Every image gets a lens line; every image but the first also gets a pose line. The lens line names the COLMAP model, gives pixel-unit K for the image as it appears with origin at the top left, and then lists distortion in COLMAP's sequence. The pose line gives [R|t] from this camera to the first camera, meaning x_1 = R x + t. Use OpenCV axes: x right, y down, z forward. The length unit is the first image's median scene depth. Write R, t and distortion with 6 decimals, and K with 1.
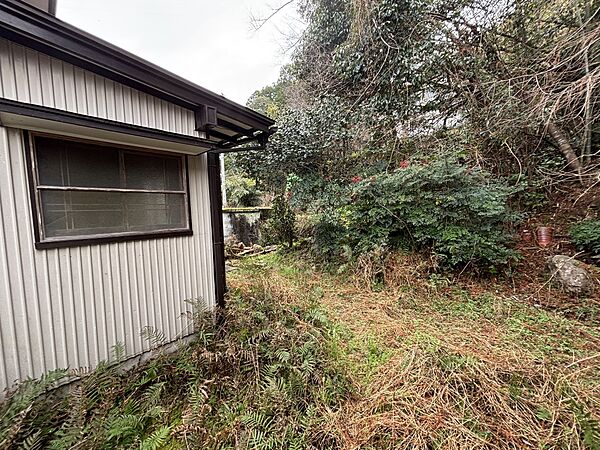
lens RADIAL K [[240.6, 0, 303.4], [0, 240.6, 227.4], [0, 0, 1]] dist [0.003237, -0.002032]
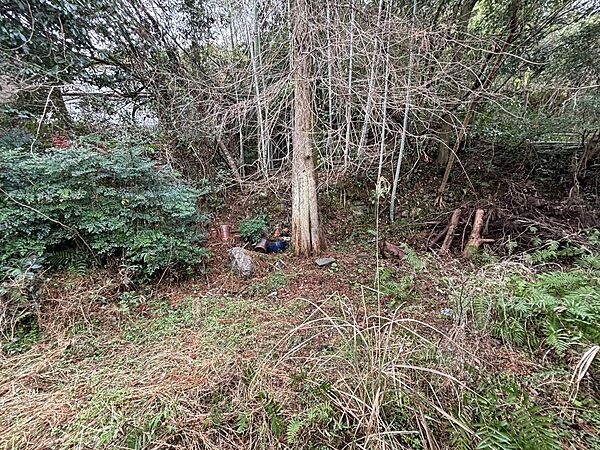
lens RADIAL K [[240.6, 0, 300.8], [0, 240.6, 225.4], [0, 0, 1]] dist [0.003237, -0.002032]
pose [[0.455226, -0.052635, 0.888819, 0.113422], [0.067262, 0.997432, 0.024617, -0.005599], [-0.887832, 0.048577, 0.457597, 0.121239]]
